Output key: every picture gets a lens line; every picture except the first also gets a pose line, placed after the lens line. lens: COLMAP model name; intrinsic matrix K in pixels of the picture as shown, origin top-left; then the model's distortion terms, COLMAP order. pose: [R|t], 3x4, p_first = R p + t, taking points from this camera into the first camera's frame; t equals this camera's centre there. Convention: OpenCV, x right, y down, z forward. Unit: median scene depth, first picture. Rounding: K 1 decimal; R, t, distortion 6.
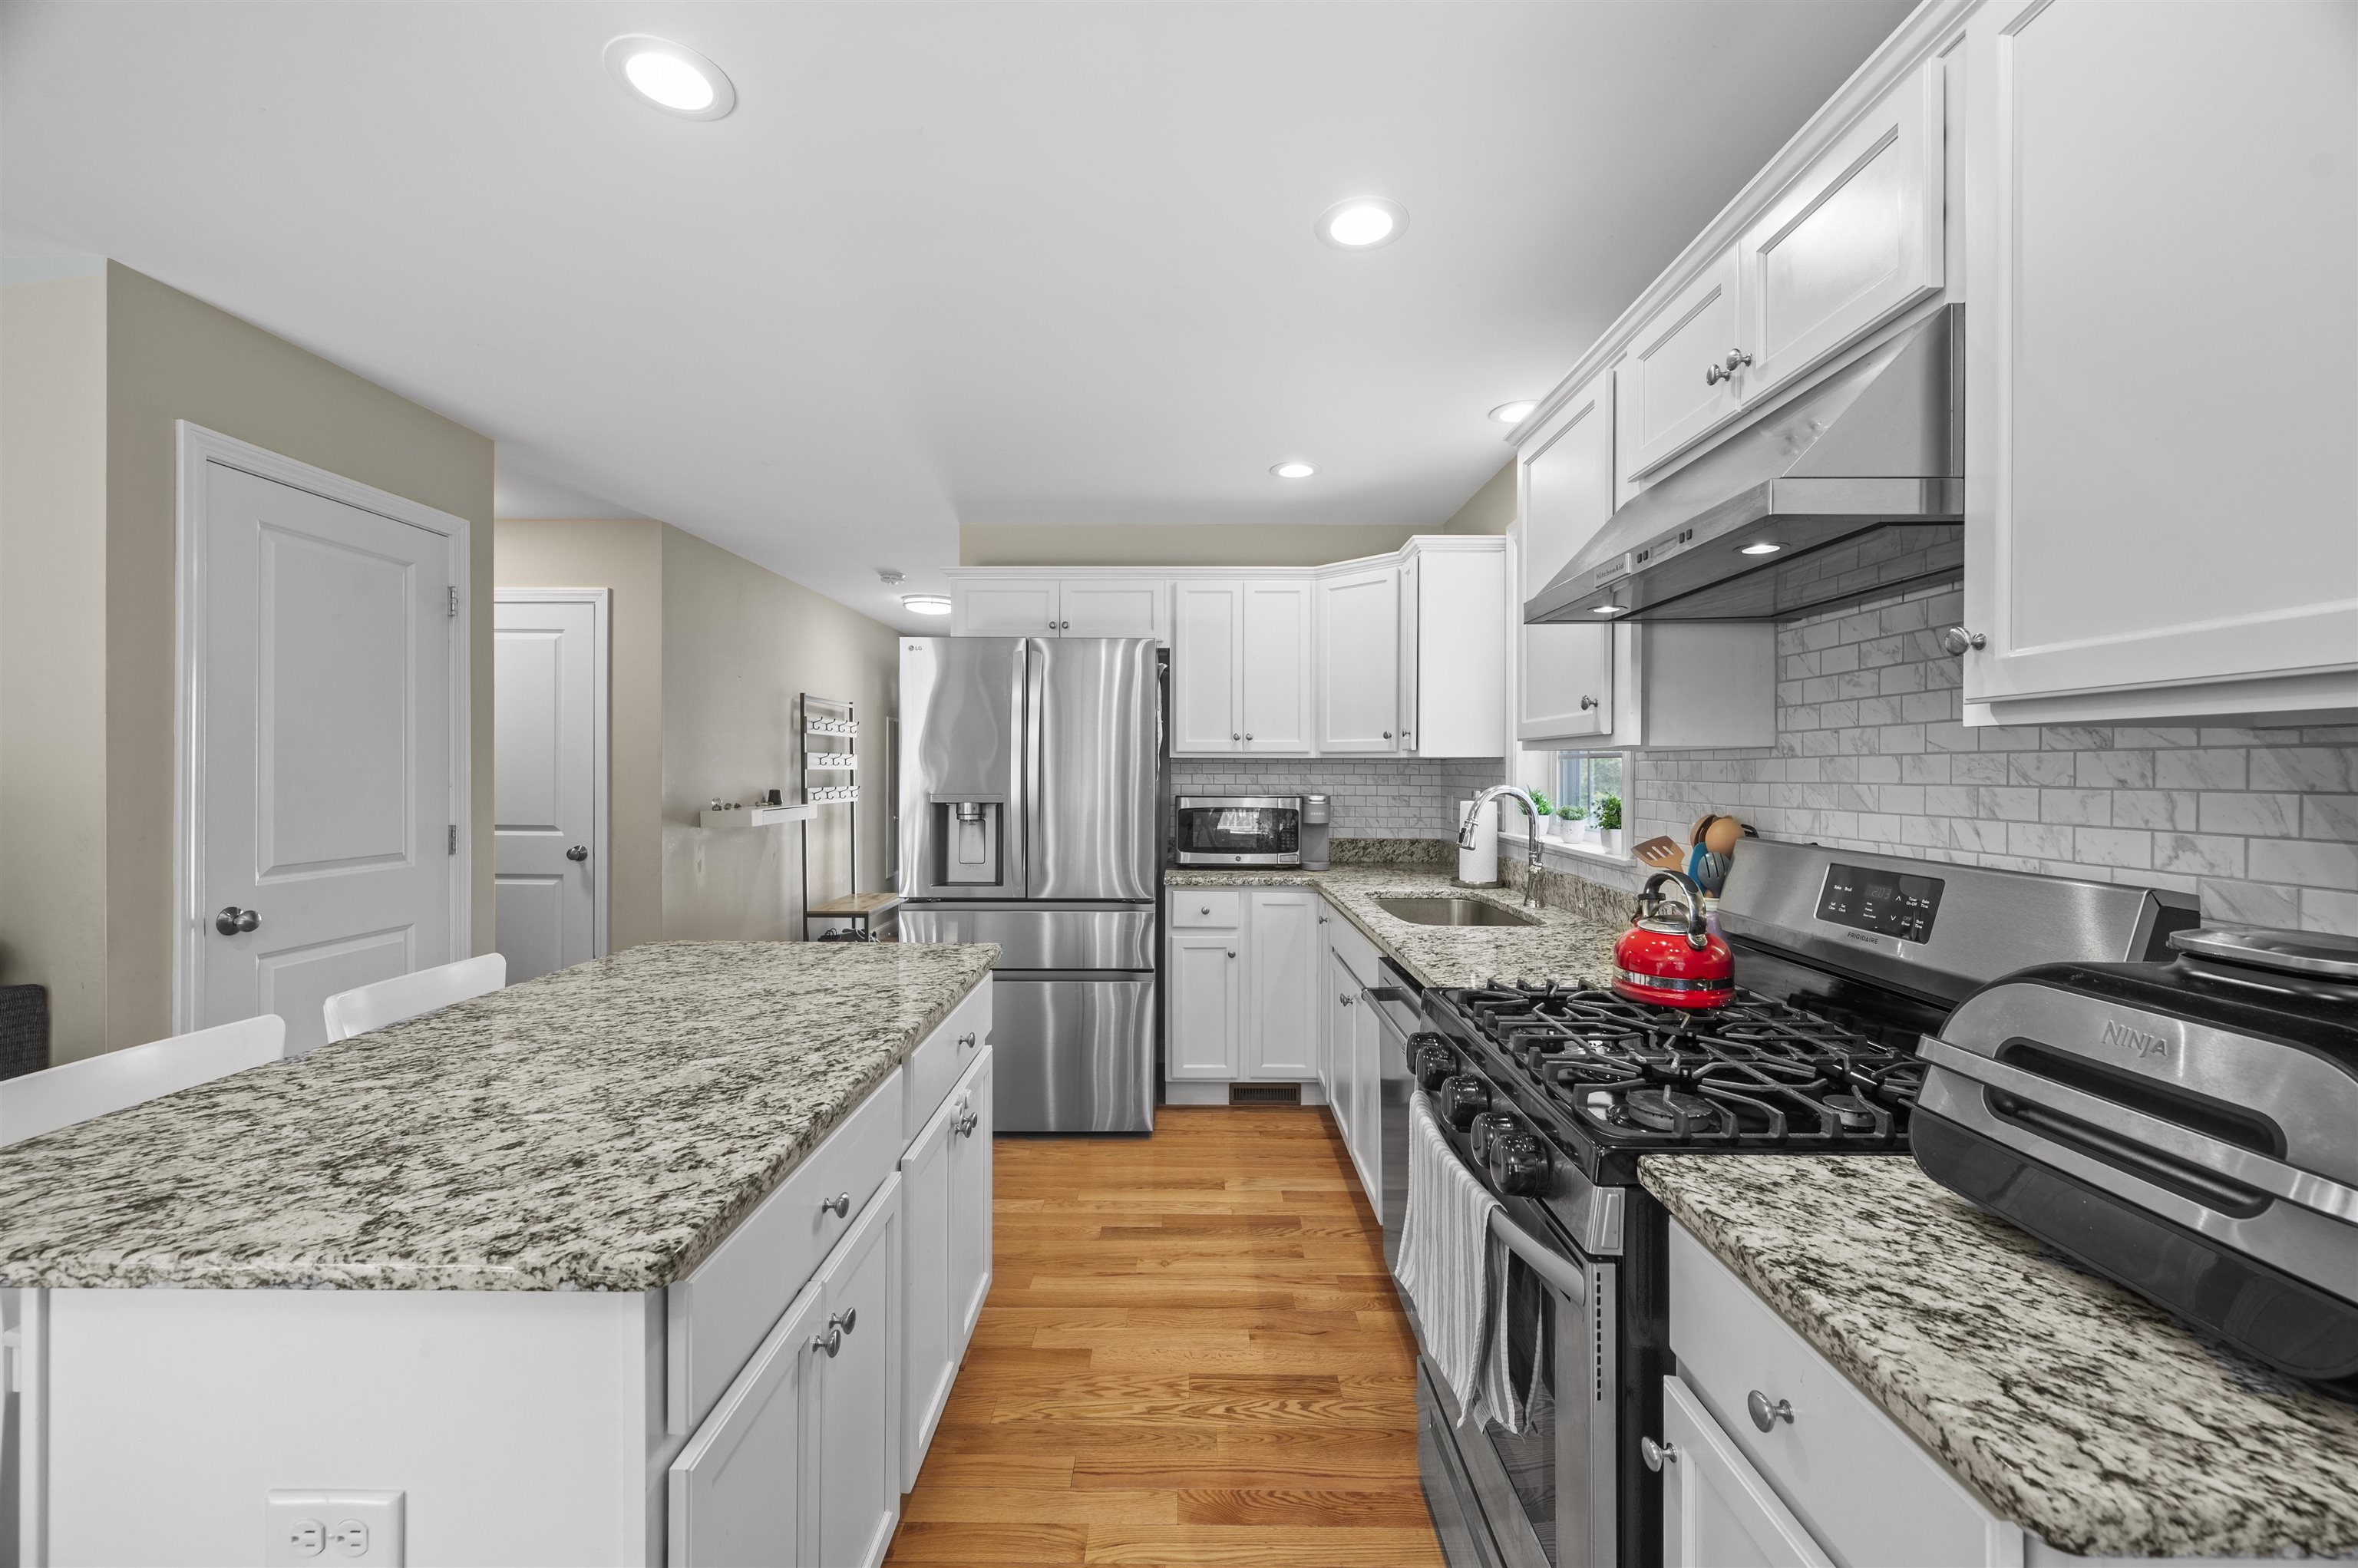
lens RADIAL K [[952.3, 0, 1184.1], [0, 952.3, 772.8], [0, 0, 1]] dist [-0.000623, 0.000567]
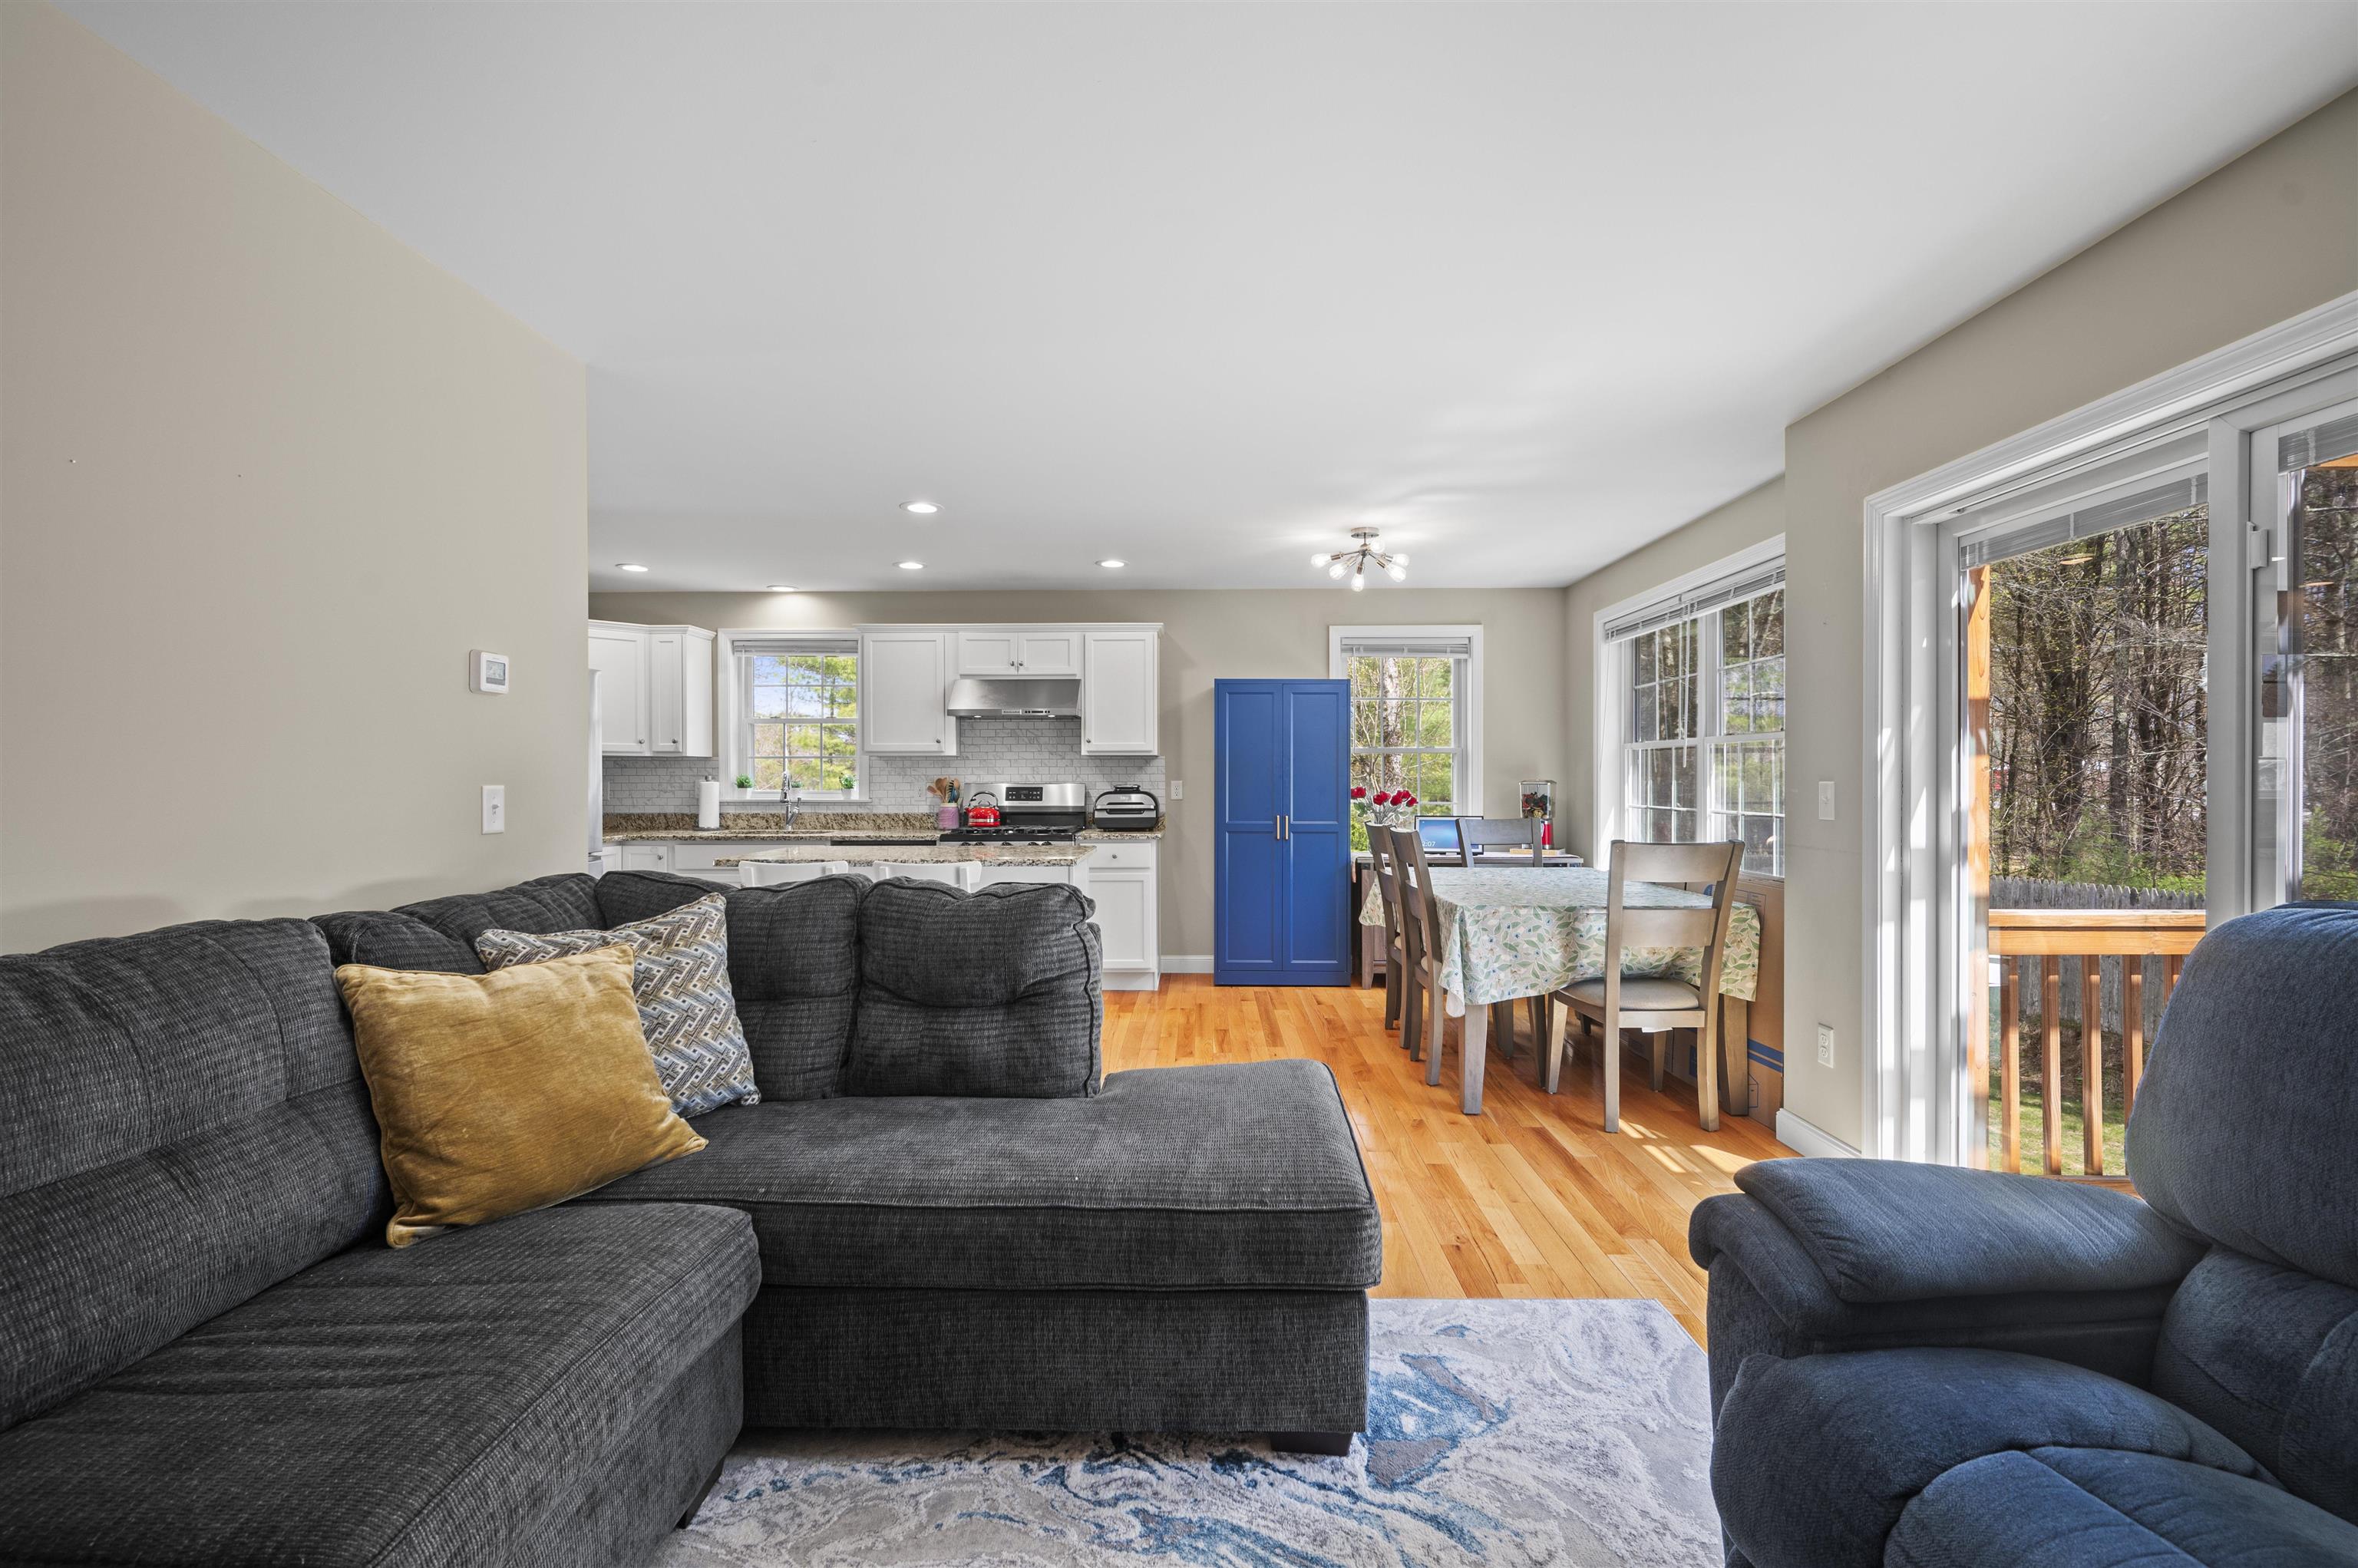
lens RADIAL K [[972.6, 0, 1198.7], [0, 972.6, 787.6], [0, 0, 1]] dist [0.001558, -0.000708]
pose [[-0.005819, -0.015313, 0.999866, -3.406165], [0.008060, 0.999850, 0.015359, 0.042688], [-0.999951, 0.008148, -0.005695, 0.222827]]
